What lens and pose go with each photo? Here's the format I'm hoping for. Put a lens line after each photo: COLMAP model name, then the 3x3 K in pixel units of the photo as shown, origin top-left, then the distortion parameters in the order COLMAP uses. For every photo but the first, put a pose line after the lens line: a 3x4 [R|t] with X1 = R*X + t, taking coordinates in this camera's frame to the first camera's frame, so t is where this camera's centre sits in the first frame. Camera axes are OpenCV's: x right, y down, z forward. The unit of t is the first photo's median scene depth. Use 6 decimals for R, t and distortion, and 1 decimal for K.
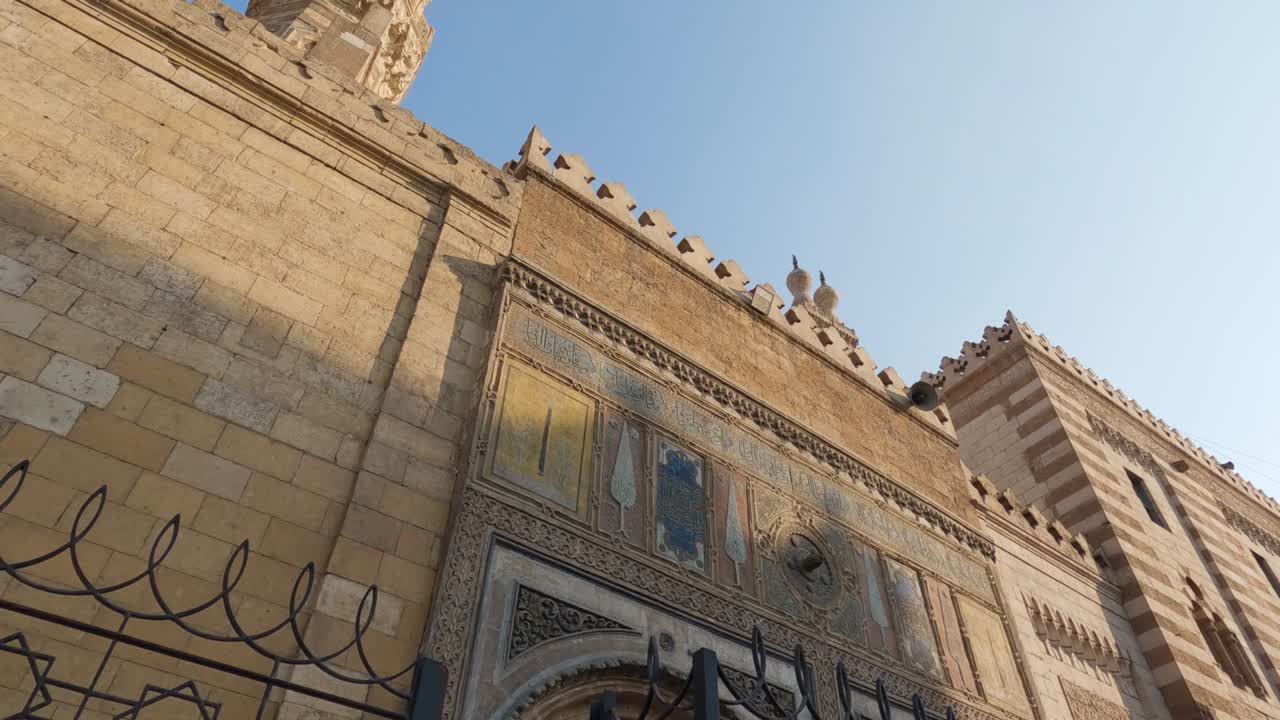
lens RADIAL K [[829.3, 0, 640.0], [0, 829.3, 360.0], [0, 0, 1]] dist [-0.000173, -0.000735]
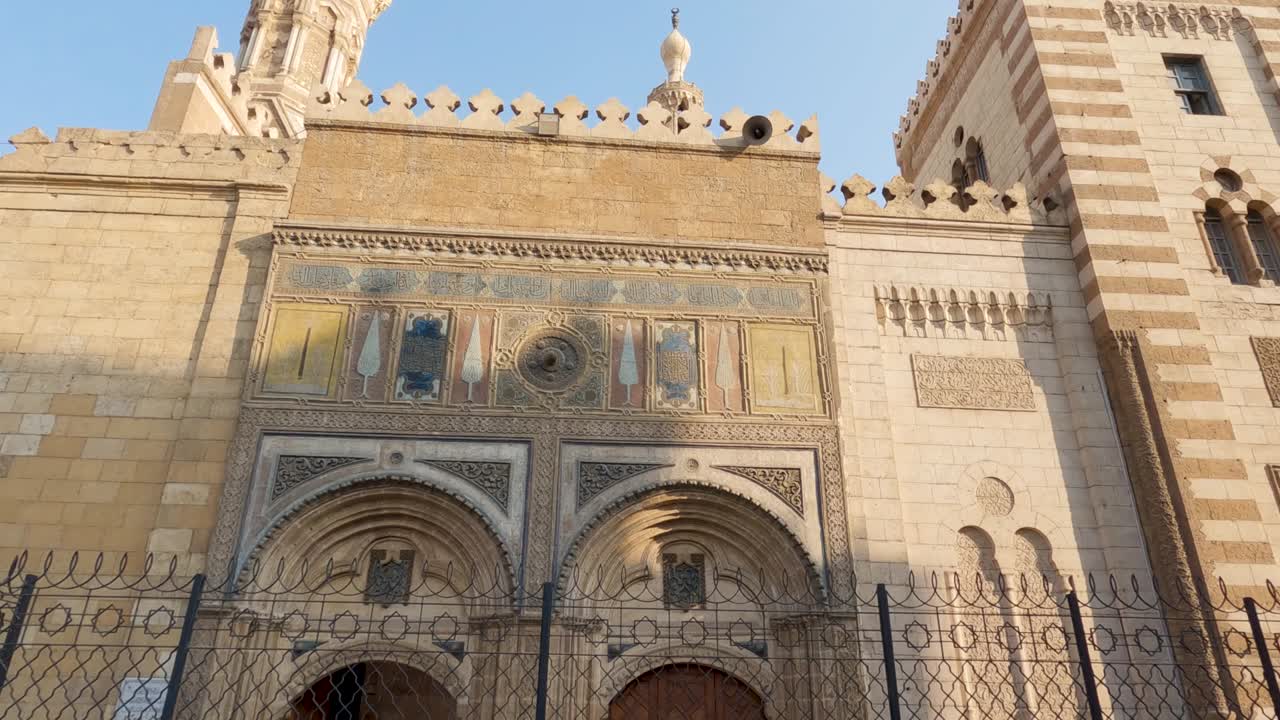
lens RADIAL K [[829.3, 0, 640.0], [0, 829.3, 360.0], [0, 0, 1]] dist [-0.000173, -0.000735]
pose [[0.843169, -0.241343, -0.480437, 1.107202], [0.392709, 0.886775, 0.243743, -0.020632], [0.367214, -0.394188, 0.842478, -0.062948]]
